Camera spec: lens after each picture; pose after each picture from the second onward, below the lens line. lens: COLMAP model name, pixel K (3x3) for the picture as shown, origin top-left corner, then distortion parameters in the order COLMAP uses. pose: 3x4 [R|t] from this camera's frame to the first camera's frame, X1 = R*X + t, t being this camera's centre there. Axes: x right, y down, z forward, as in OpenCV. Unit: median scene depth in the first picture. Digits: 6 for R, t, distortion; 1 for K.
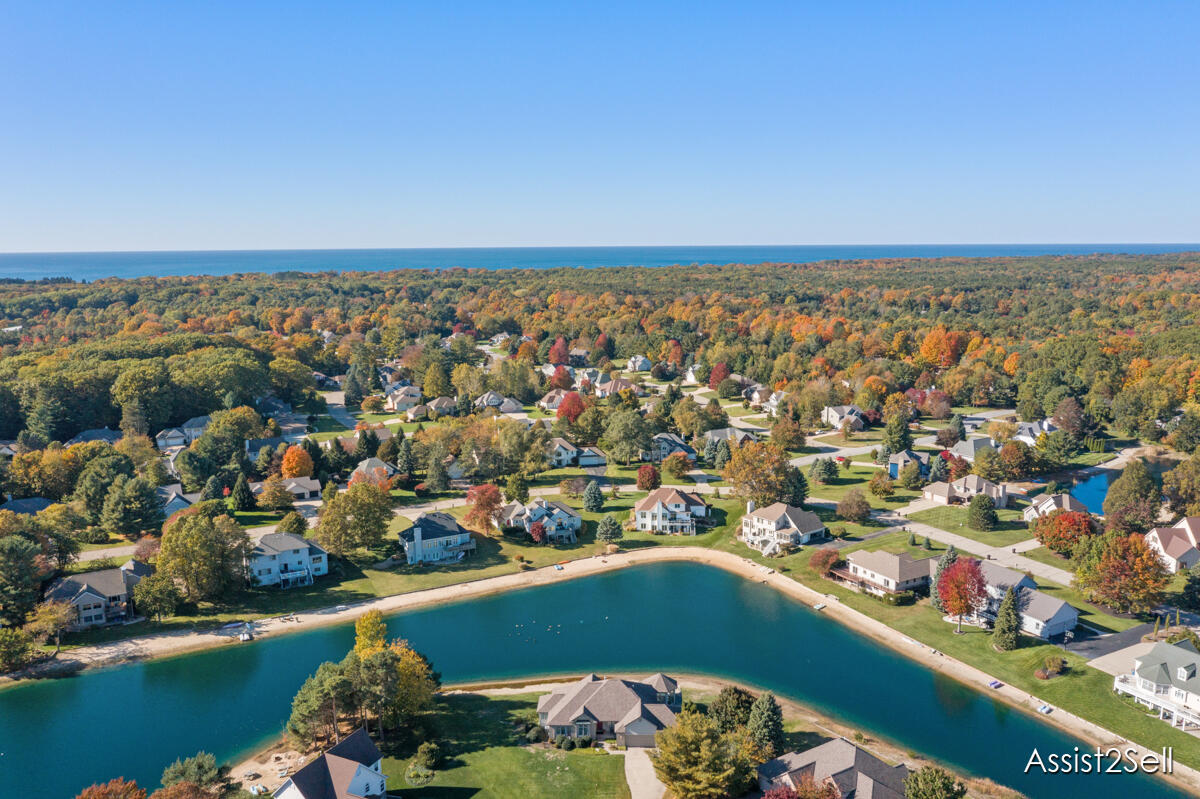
lens RADIAL K [[948.4, 0, 600.0], [0, 948.4, 399.5], [0, 0, 1]] dist [-0.026924, 0.010153]
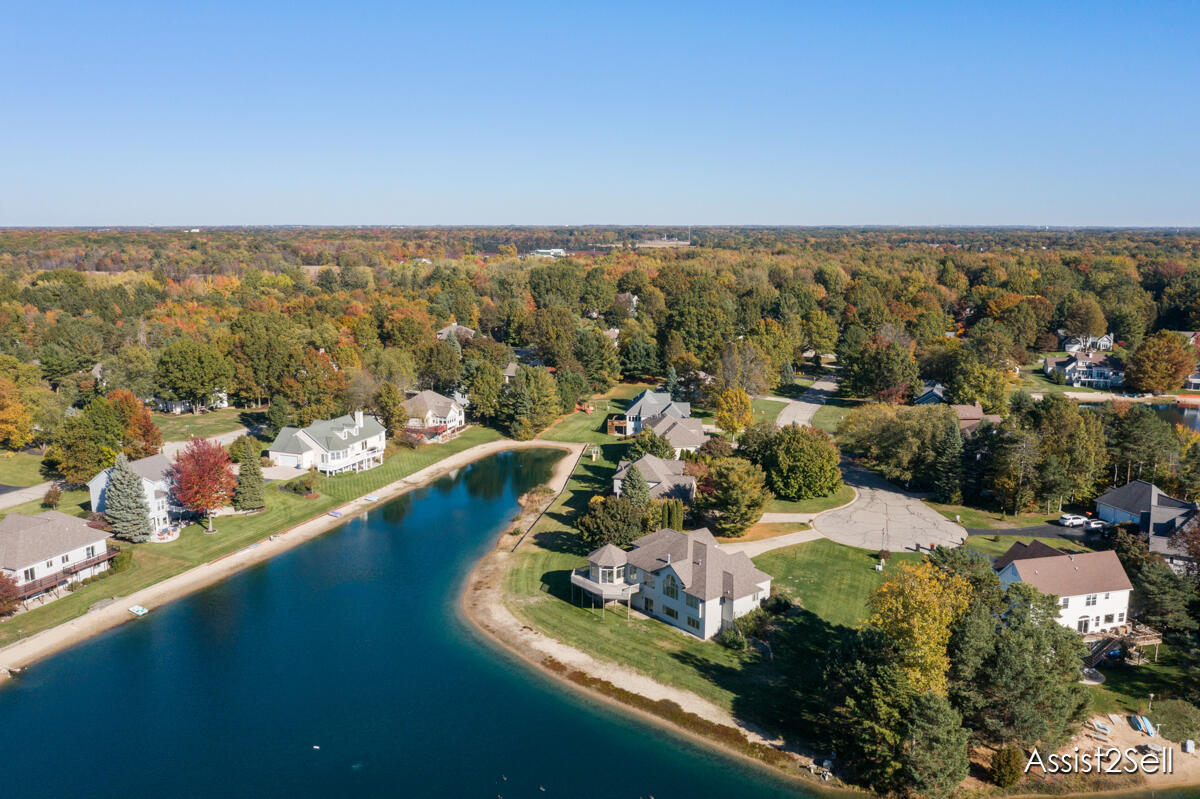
lens RADIAL K [[948.4, 0, 600.0], [0, 948.4, 399.5], [0, 0, 1]] dist [-0.026924, 0.010153]
pose [[-0.641593, -0.134735, 0.755119, -0.361610], [0.126201, 0.952494, 0.277179, -0.037312], [-0.756592, 0.273133, -0.594110, 0.997350]]
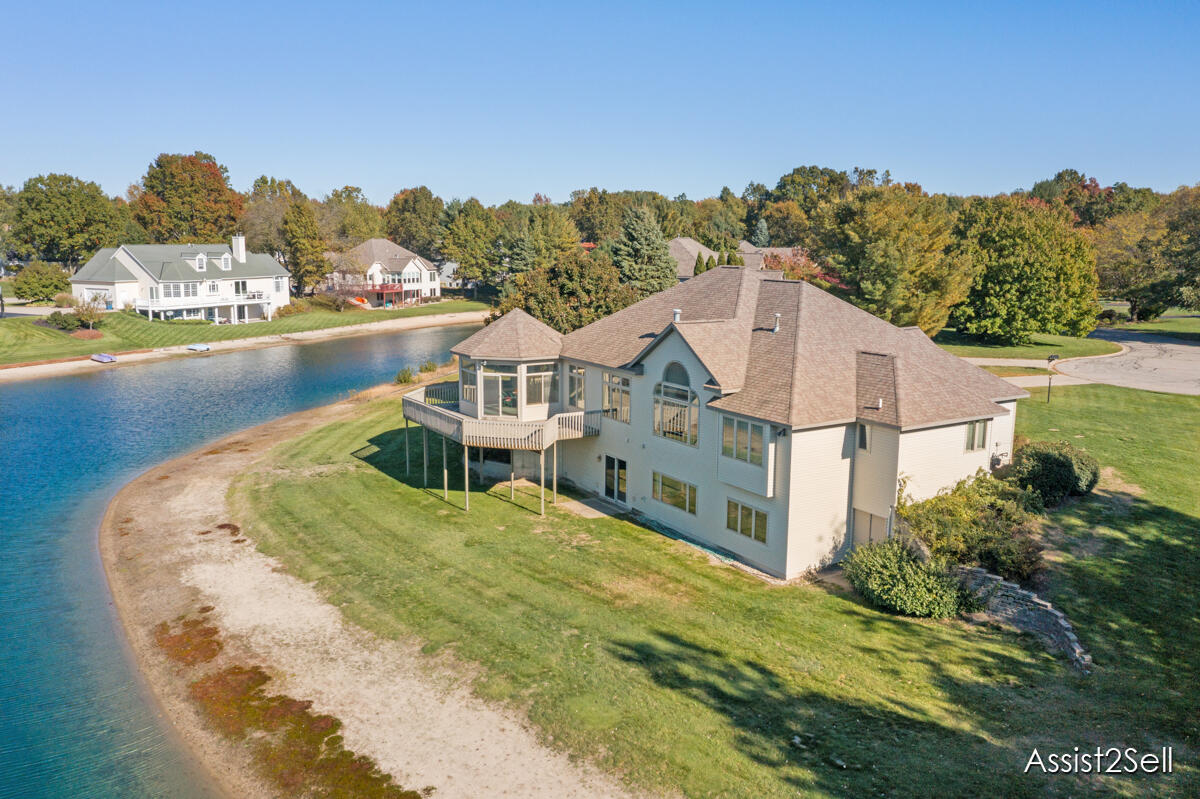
lens RADIAL K [[948.4, 0, 600.0], [0, 948.4, 399.5], [0, 0, 1]] dist [-0.026924, 0.010153]
pose [[-0.549633, -0.140591, 0.823491, -0.126792], [0.130665, 0.959138, 0.250960, 0.169566], [-0.825124, 0.245537, -0.508804, 0.774390]]
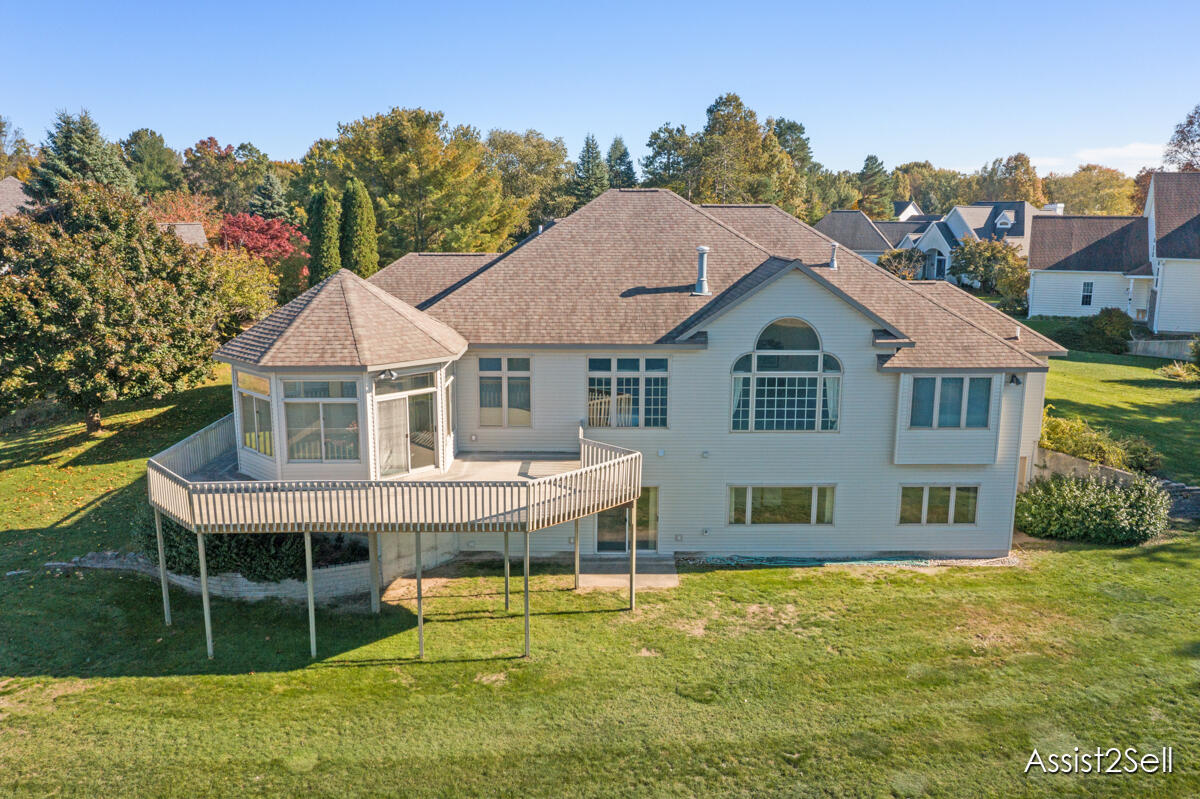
lens RADIAL K [[948.4, 0, 600.0], [0, 948.4, 399.5], [0, 0, 1]] dist [-0.026924, 0.010153]
pose [[-0.999101, 0.011323, -0.040861, 0.020364], [-0.003489, 0.938460, 0.345372, 0.176046], [0.042257, 0.345204, -0.937576, 0.786249]]
